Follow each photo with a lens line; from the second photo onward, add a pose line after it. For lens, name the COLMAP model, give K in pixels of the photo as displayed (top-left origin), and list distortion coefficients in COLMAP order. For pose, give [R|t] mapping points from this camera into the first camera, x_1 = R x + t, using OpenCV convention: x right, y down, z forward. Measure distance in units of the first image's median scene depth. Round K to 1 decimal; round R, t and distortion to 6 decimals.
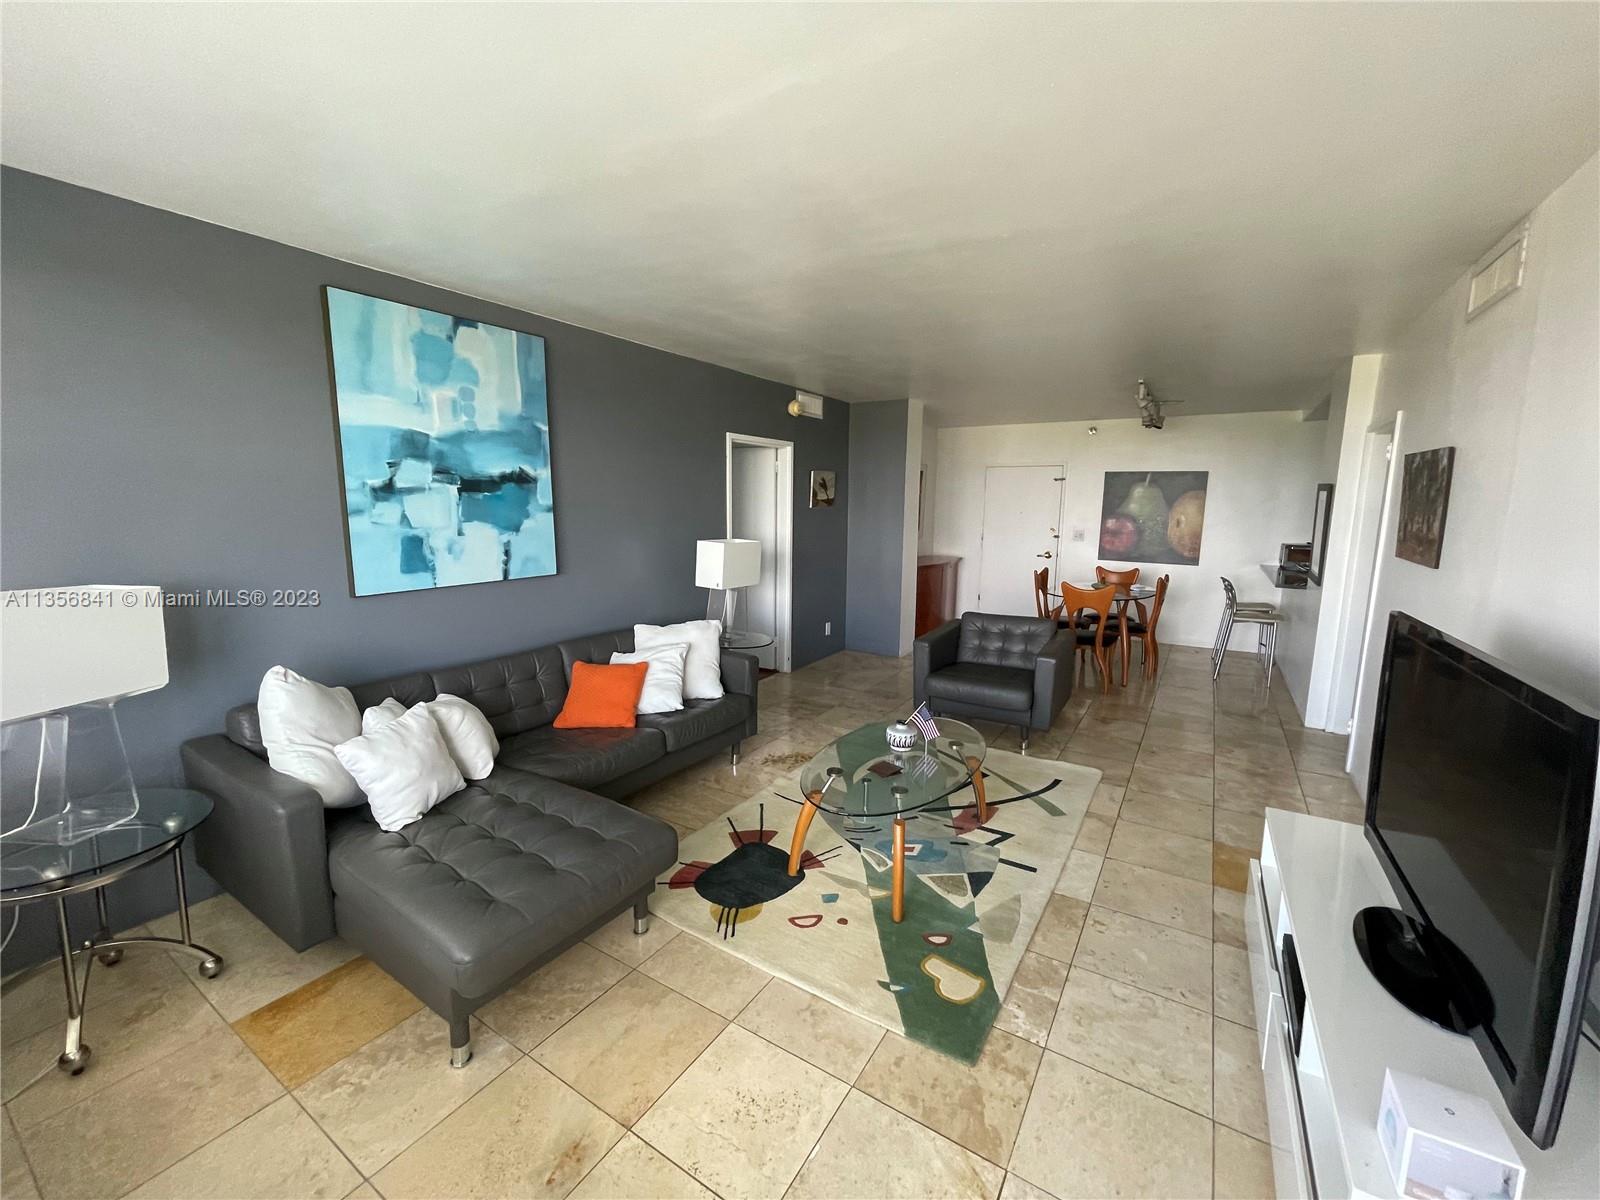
lens RADIAL K [[652.9, 0, 804.6], [0, 652.9, 593.9], [0, 0, 1]] dist [-0.003066, -0.000220]
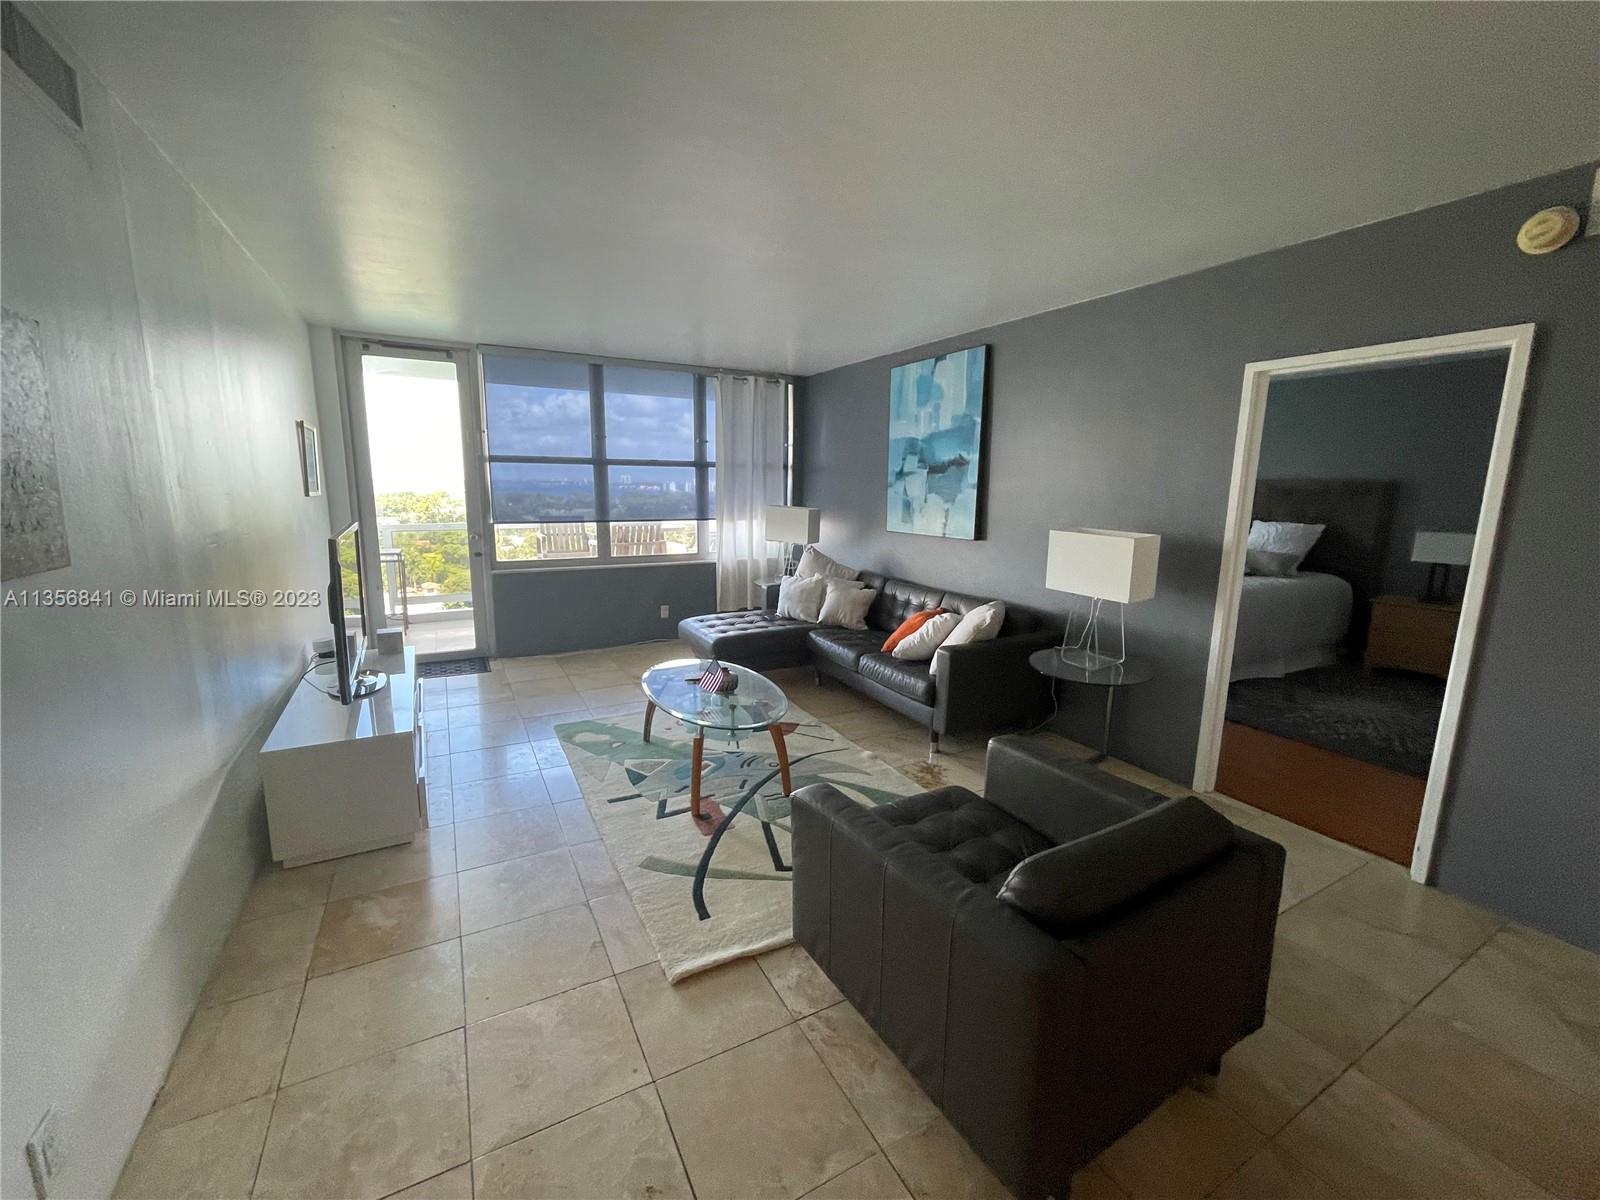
lens RADIAL K [[652.9, 0, 809.5], [0, 652.9, 608.4], [0, 0, 1]] dist [-0.003066, -0.000220]
pose [[-0.482060, 0.145254, -0.864014, 1.011867], [-0.145479, 0.959201, 0.242423, -0.191489], [0.863976, 0.242559, -0.441261, 1.570272]]
